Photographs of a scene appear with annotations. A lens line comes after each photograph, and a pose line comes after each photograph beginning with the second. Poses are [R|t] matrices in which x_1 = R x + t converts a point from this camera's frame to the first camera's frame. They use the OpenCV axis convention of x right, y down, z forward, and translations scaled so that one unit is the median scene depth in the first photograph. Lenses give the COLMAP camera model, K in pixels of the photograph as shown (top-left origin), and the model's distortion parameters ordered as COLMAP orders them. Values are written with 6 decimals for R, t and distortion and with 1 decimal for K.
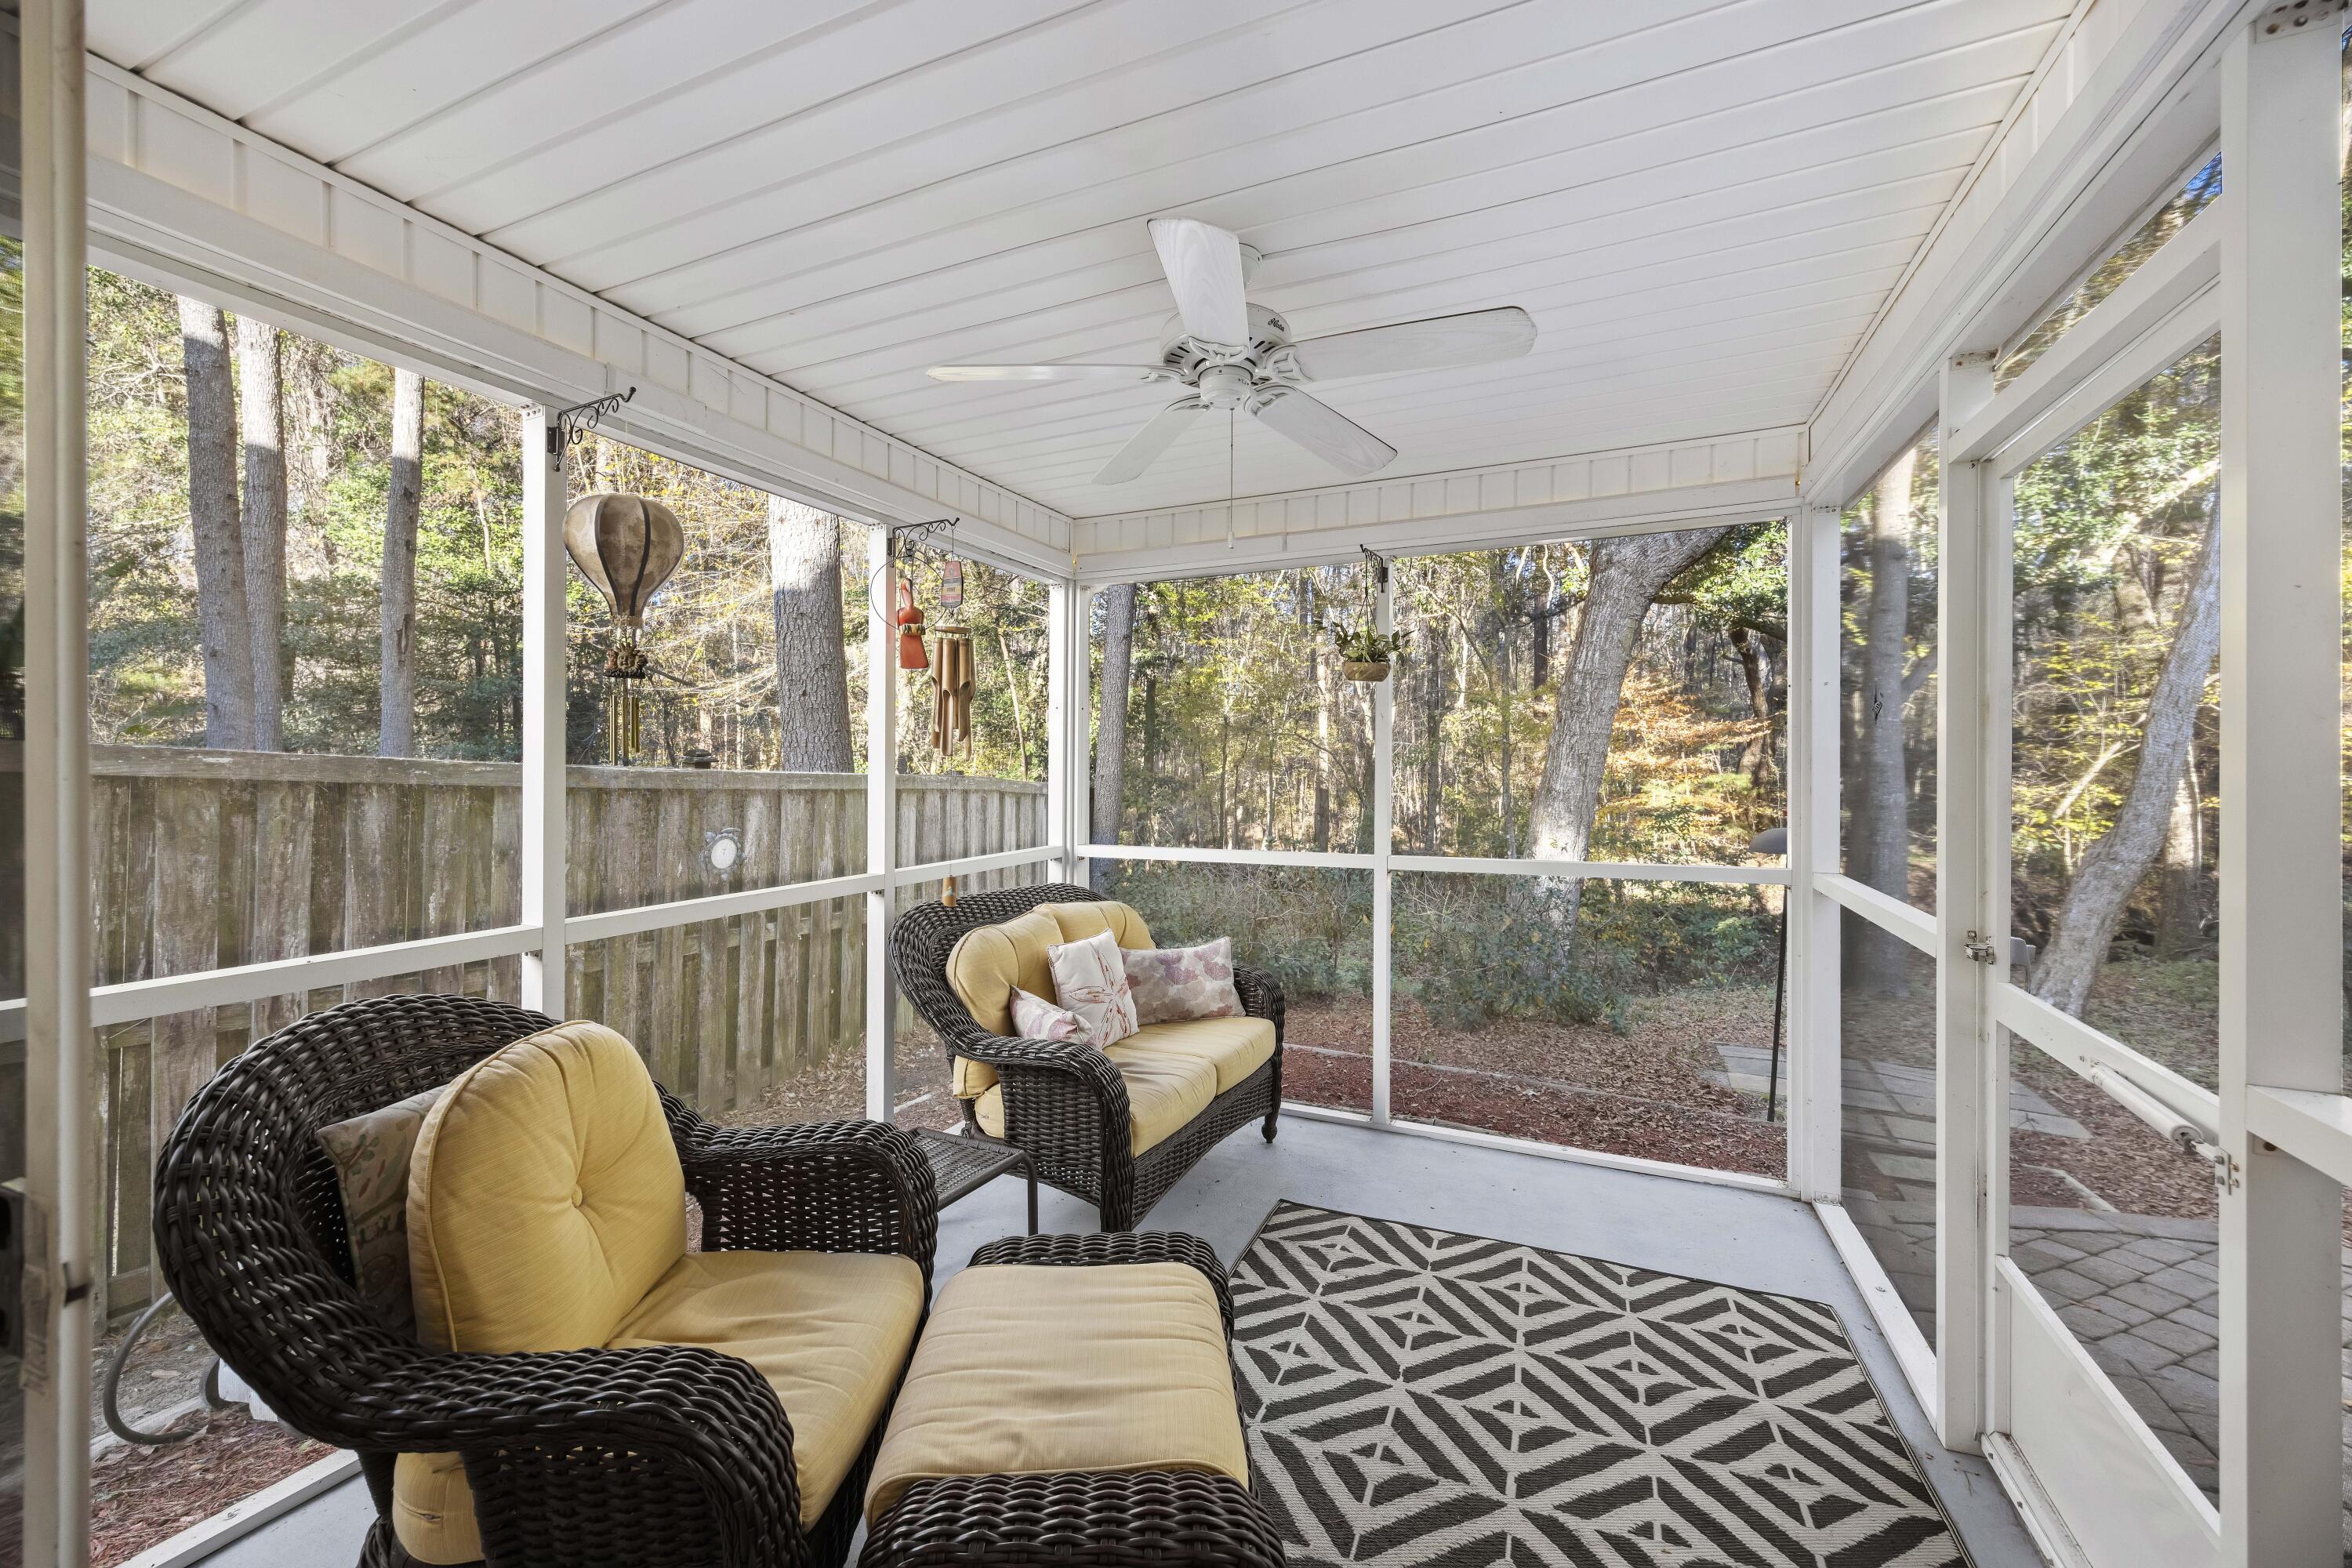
lens RADIAL K [[926.4, 0, 1156.7], [0, 926.4, 765.0], [0, 0, 1]] dist [-0.000227, 0.000121]
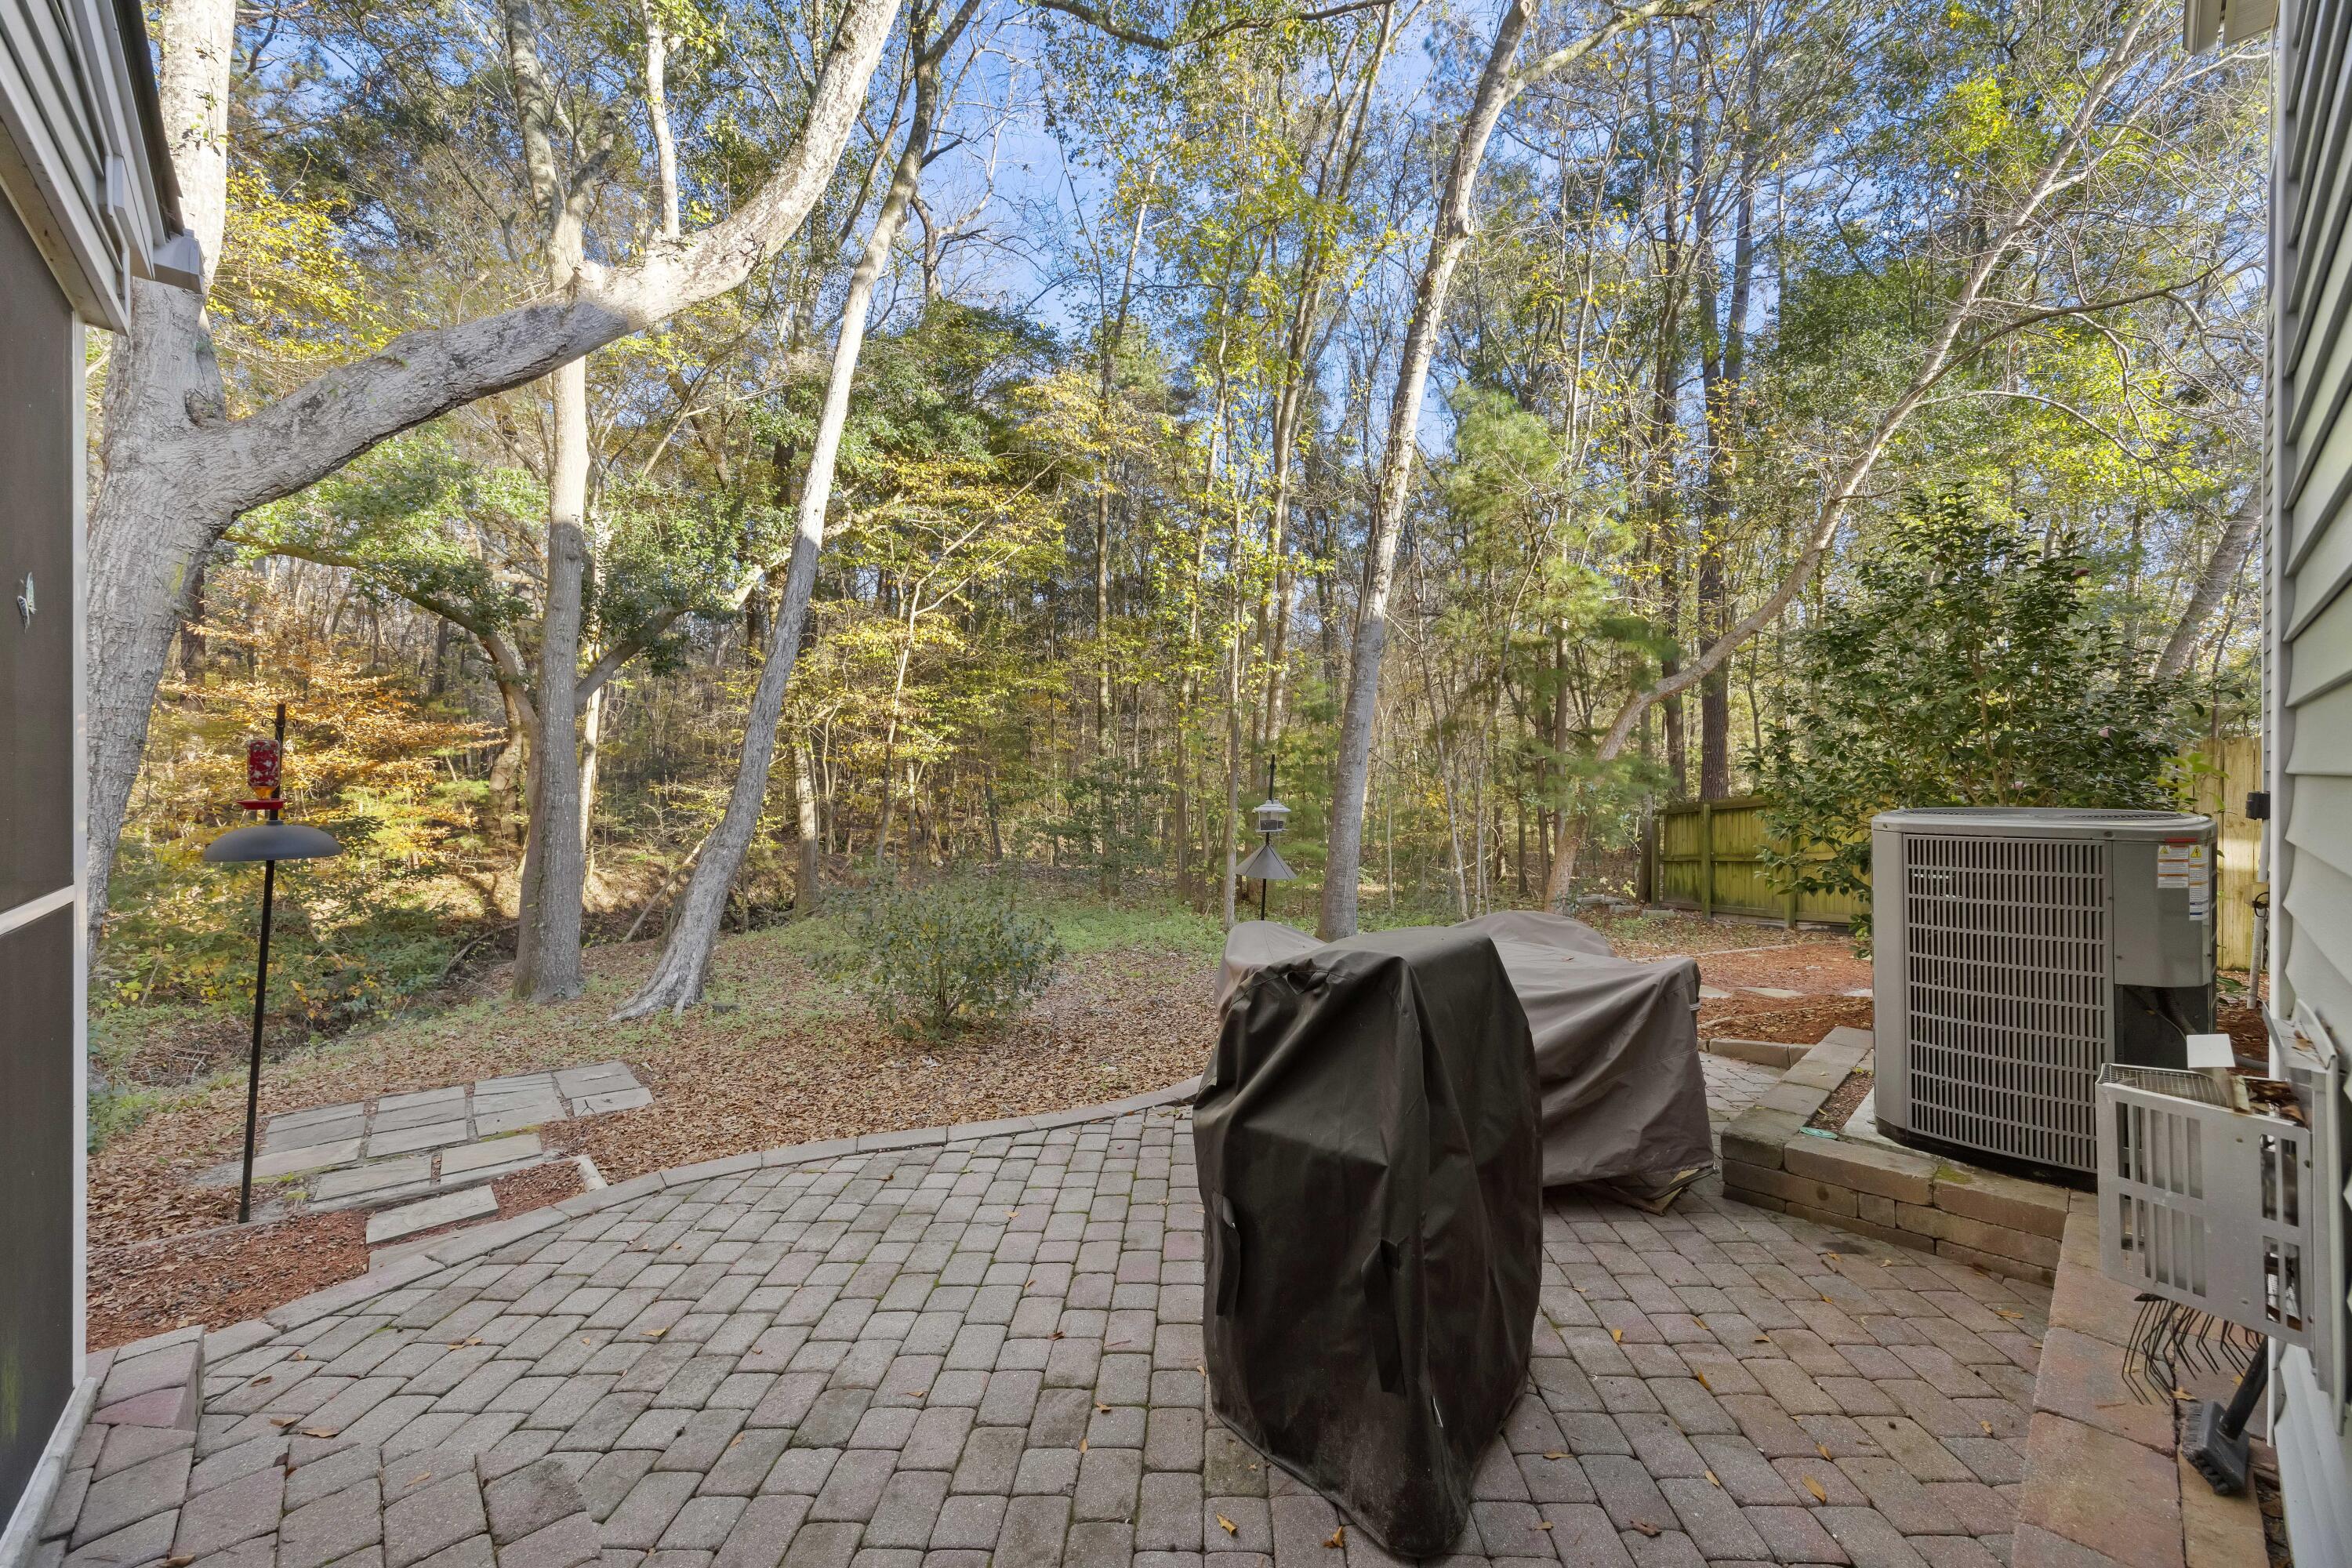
lens RADIAL K [[909.6, 0, 1184.9], [0, 909.6, 784.8], [0, 0, 1]] dist [0.002983, 0.000159]
pose [[0.378879, -0.000237, 0.925446, 0.490280], [-0.006879, 0.999972, 0.003073, 0.047848], [-0.925421, -0.007531, 0.378866, 0.048045]]
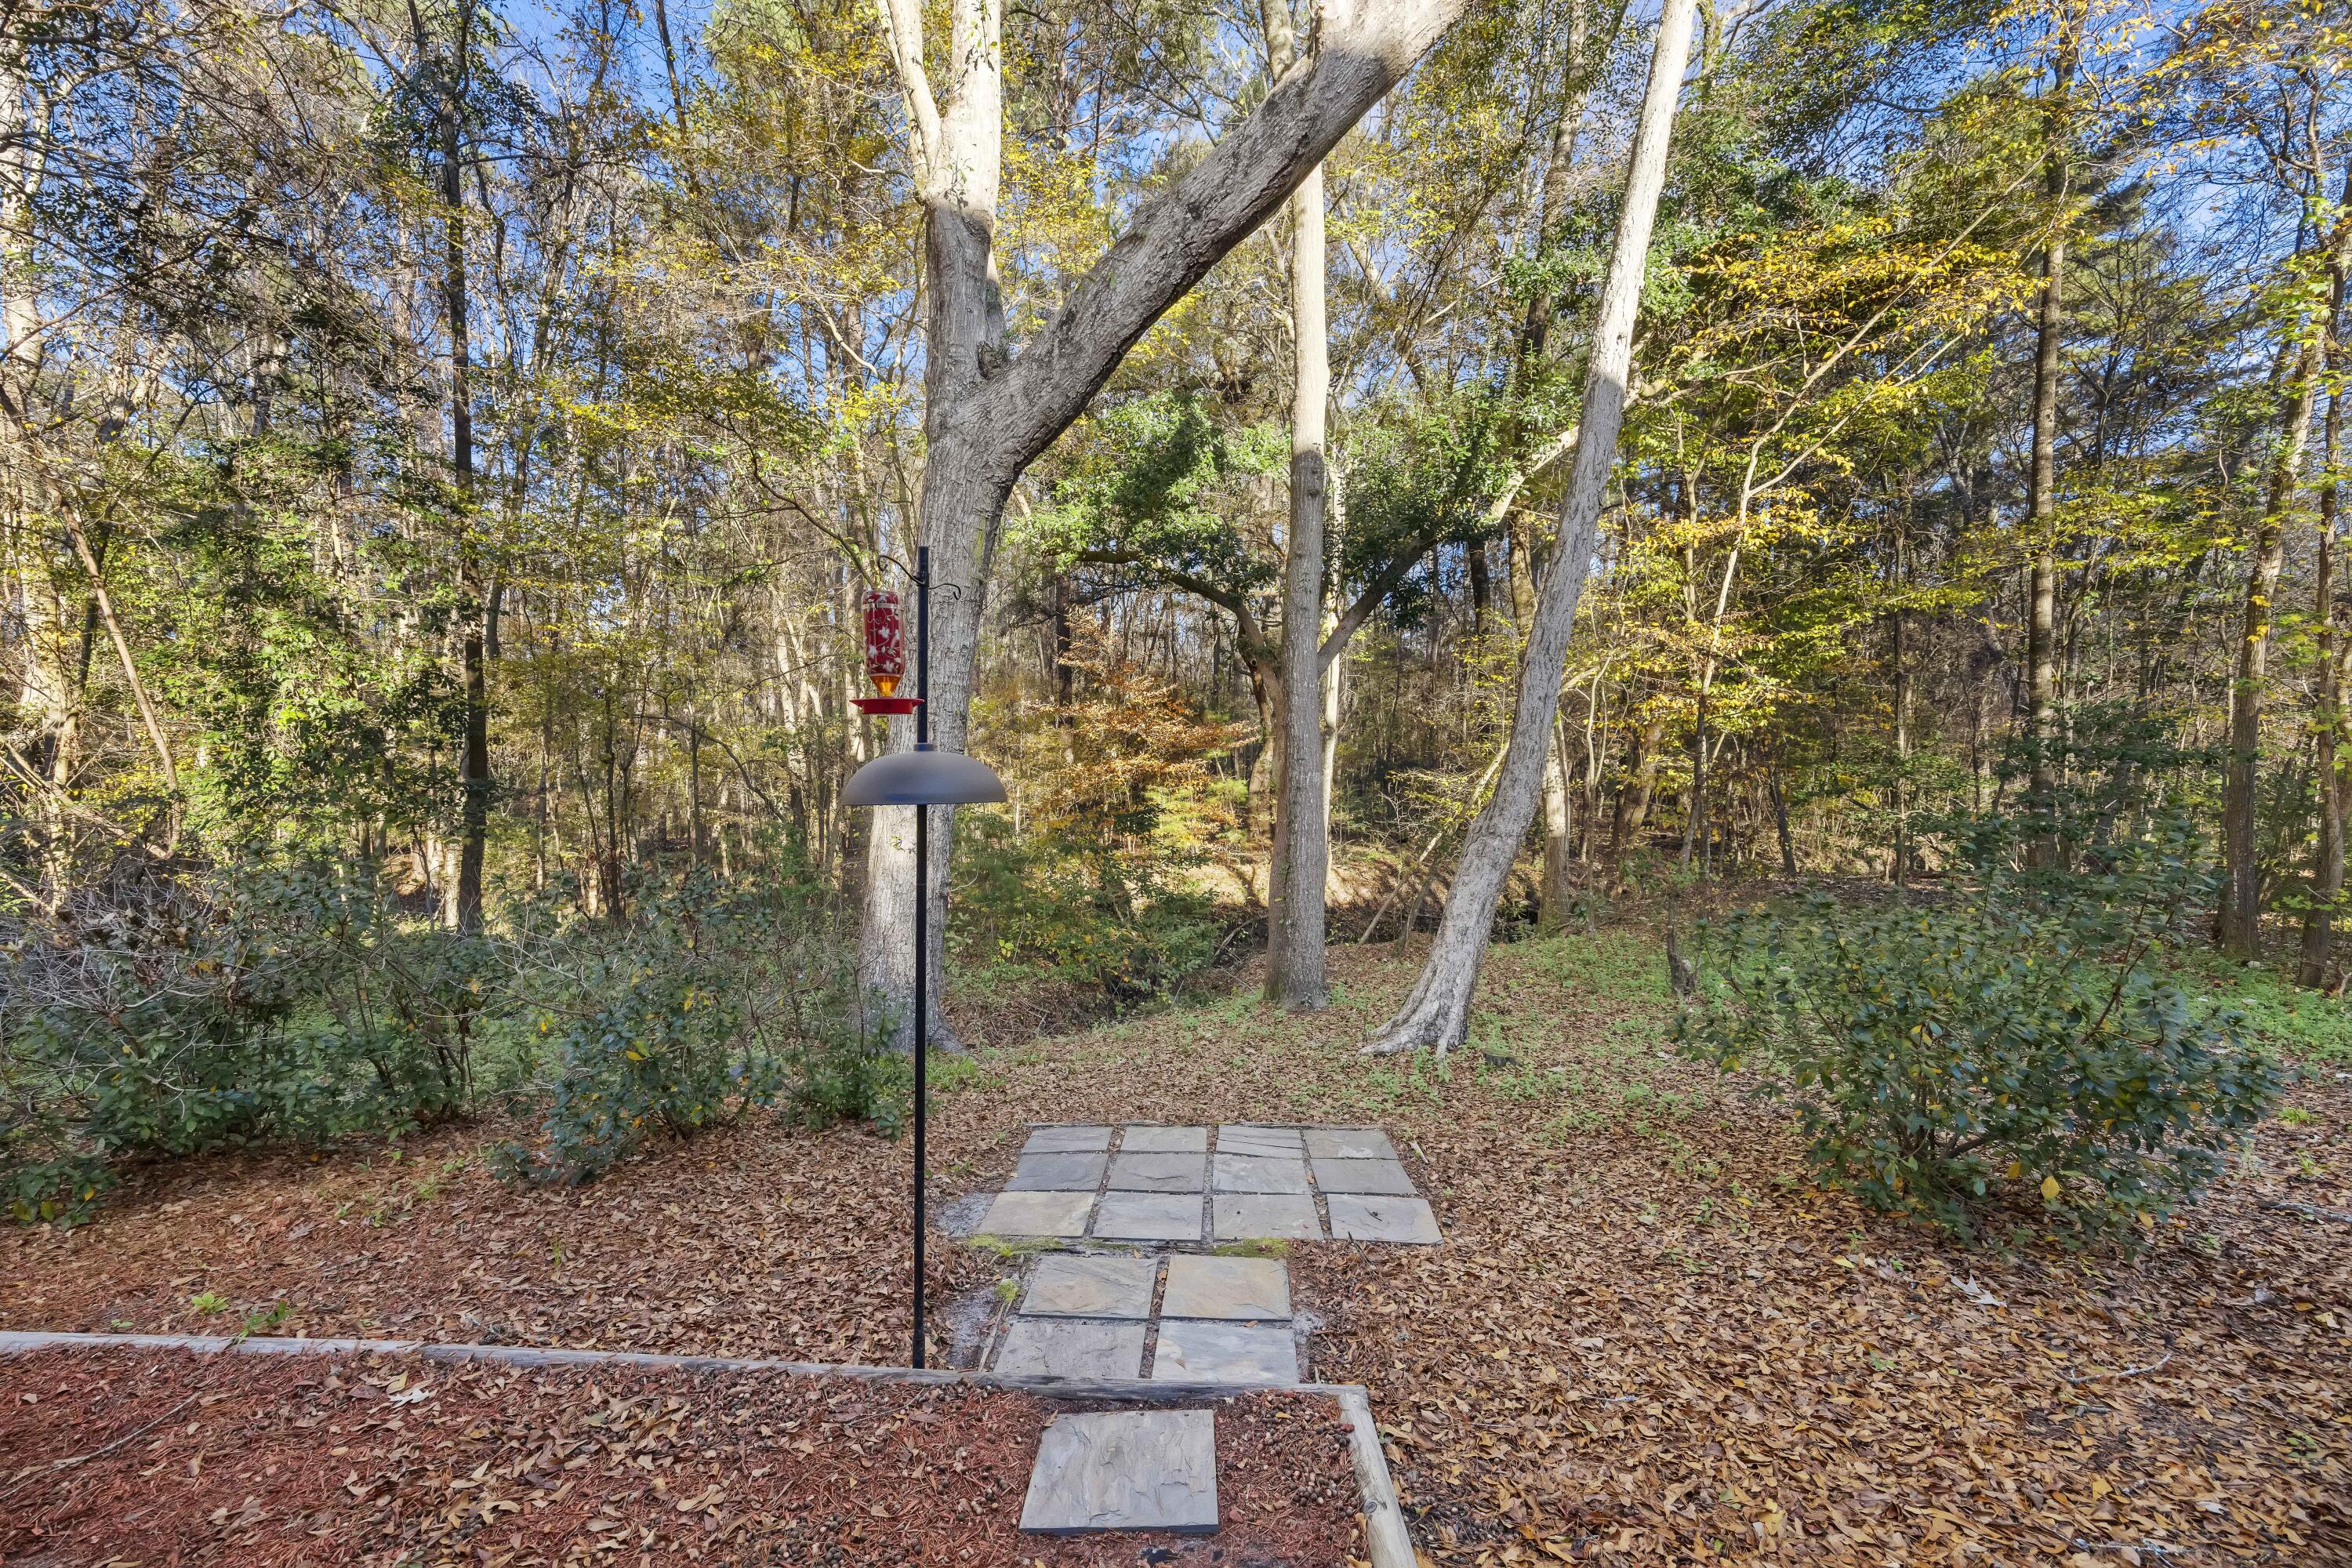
lens RADIAL K [[949.2, 0, 1173.4], [0, 949.2, 842.2], [0, 0, 1]] dist [0.001599, 0.000040]
pose [[0.901929, -0.036472, 0.430342, 1.040974], [0.013840, 0.998357, 0.055607, 0.154817], [-0.431663, -0.044198, 0.900951, 0.901115]]
